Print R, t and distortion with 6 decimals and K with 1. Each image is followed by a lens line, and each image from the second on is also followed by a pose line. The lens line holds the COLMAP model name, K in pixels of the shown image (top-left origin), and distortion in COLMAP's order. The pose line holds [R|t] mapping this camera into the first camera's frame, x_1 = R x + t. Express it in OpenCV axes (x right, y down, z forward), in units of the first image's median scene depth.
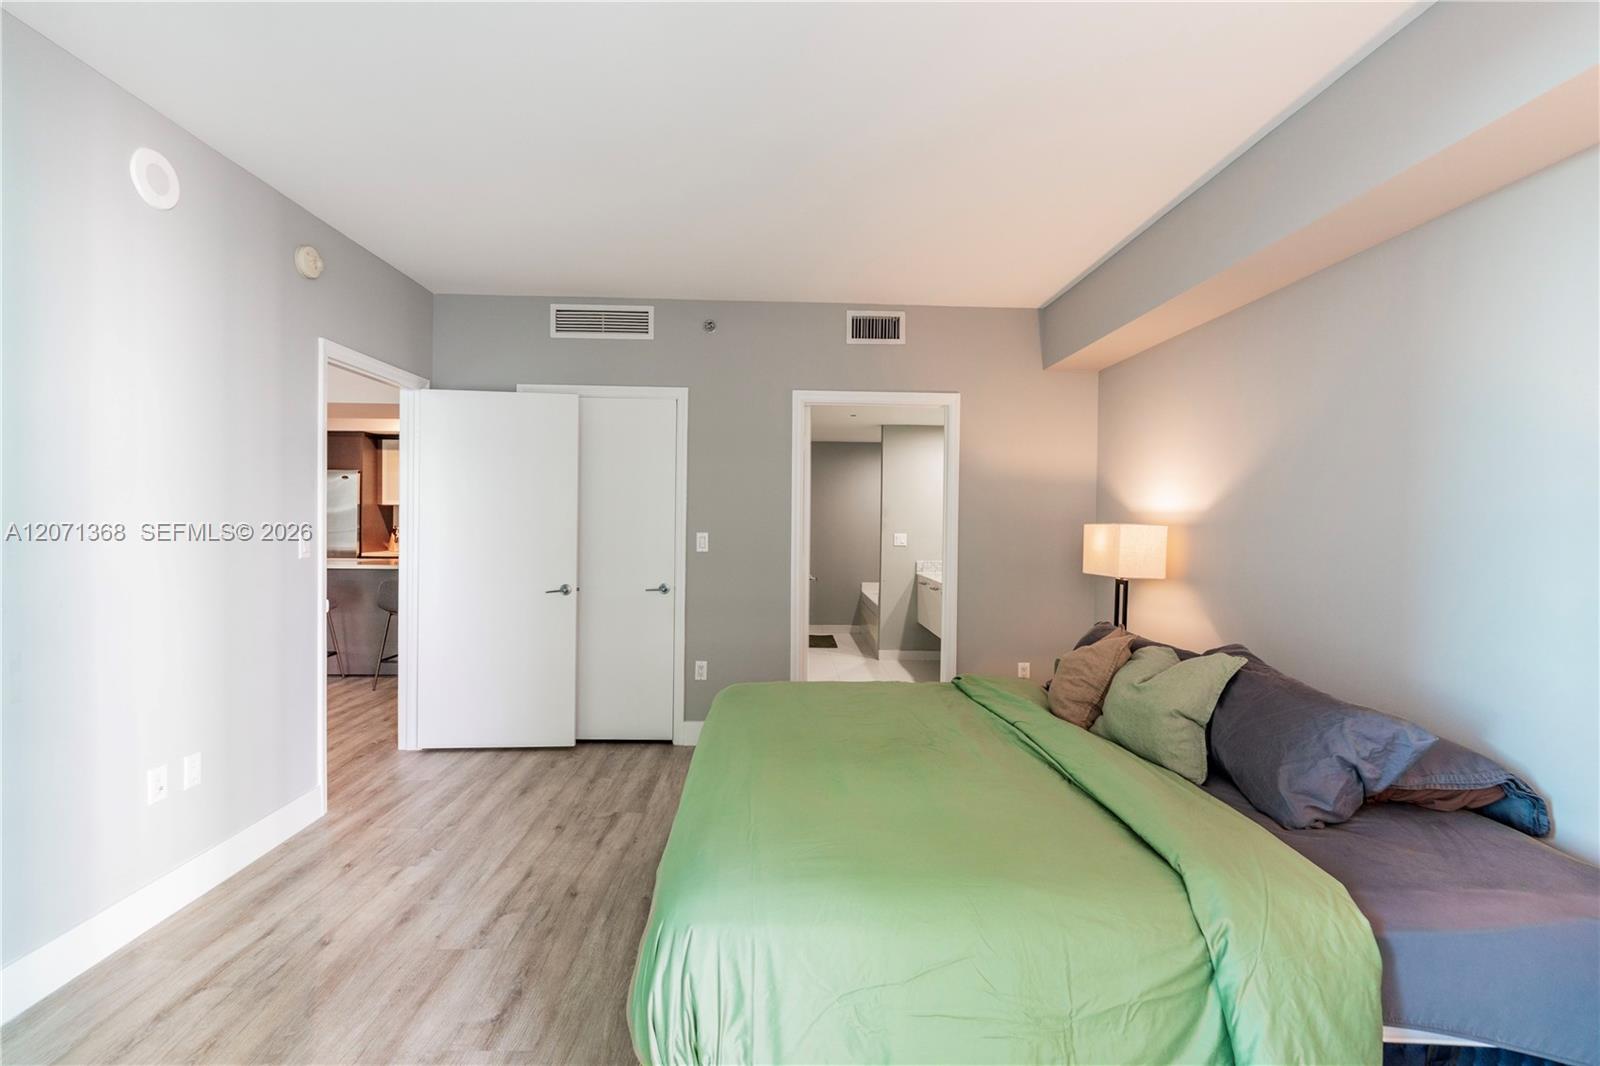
lens RADIAL K [[767.4, 0, 807.2], [0, 767.4, 530.5], [0, 0, 1]] dist [-0.005943, -0.000224]
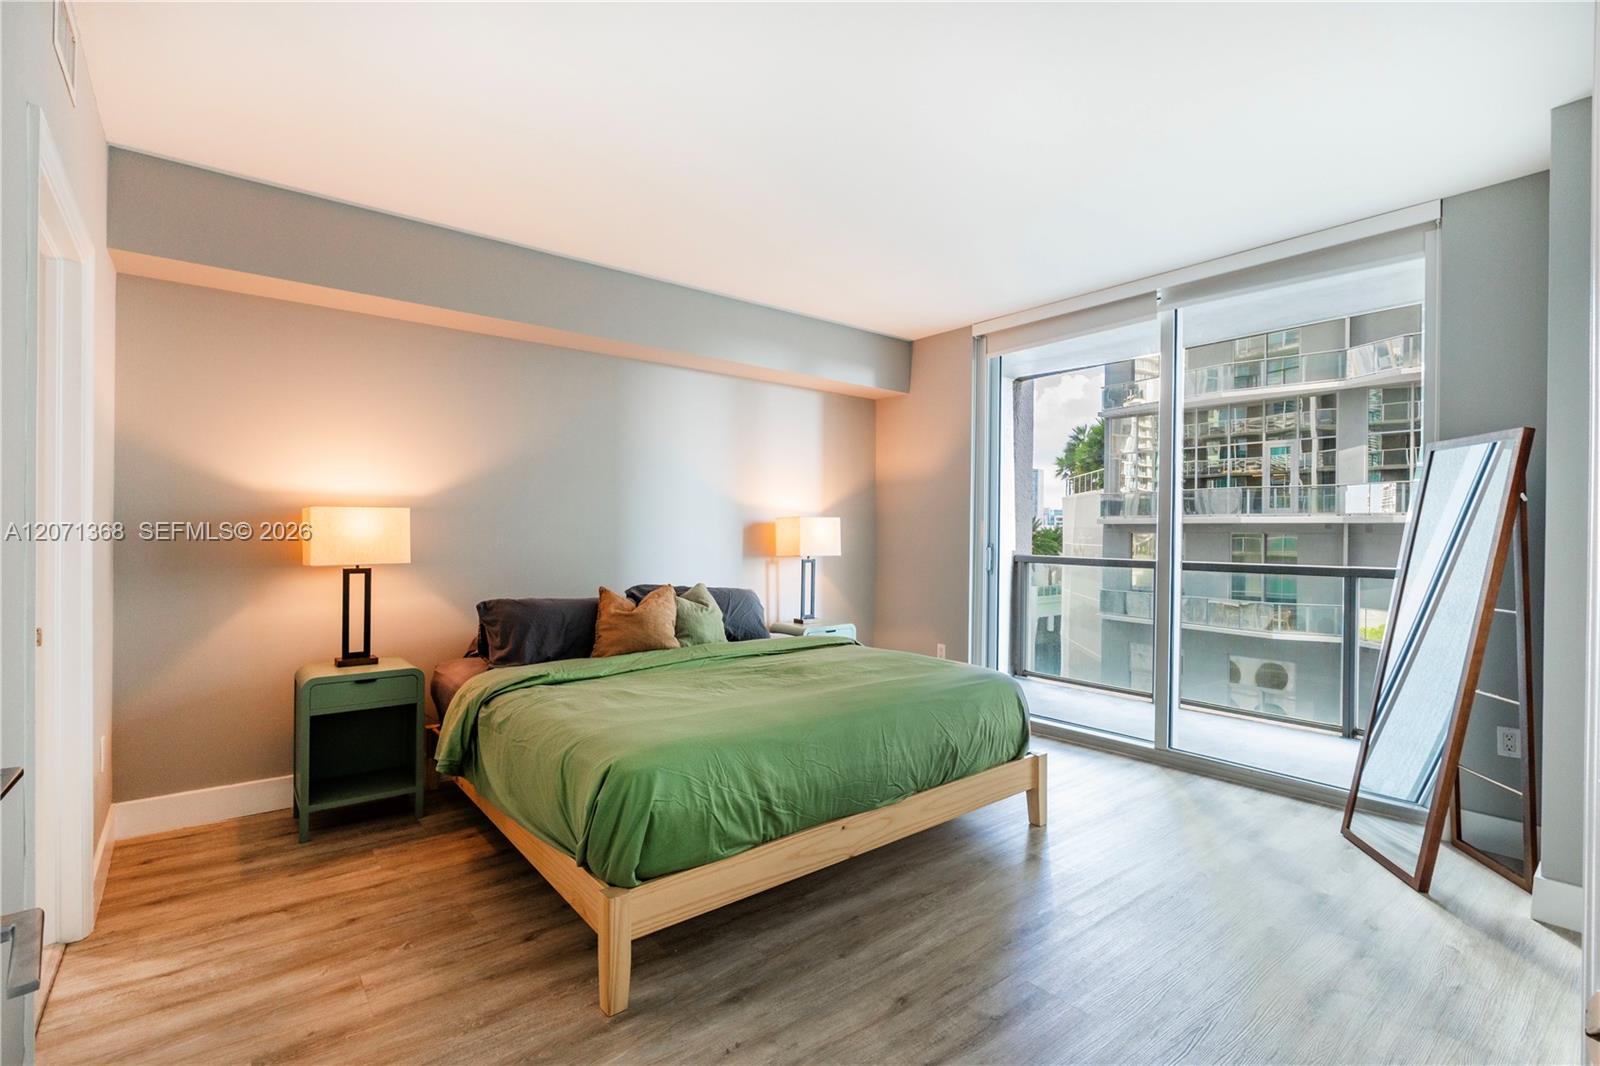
lens RADIAL K [[767.4, 0, 807.2], [0, 767.4, 530.5], [0, 0, 1]] dist [-0.005943, -0.000224]
pose [[-0.628923, -0.014377, 0.777335, -0.810604], [-0.006094, 0.999889, 0.013562, 0.006302], [-0.777444, 0.003792, -0.628941, 1.520219]]
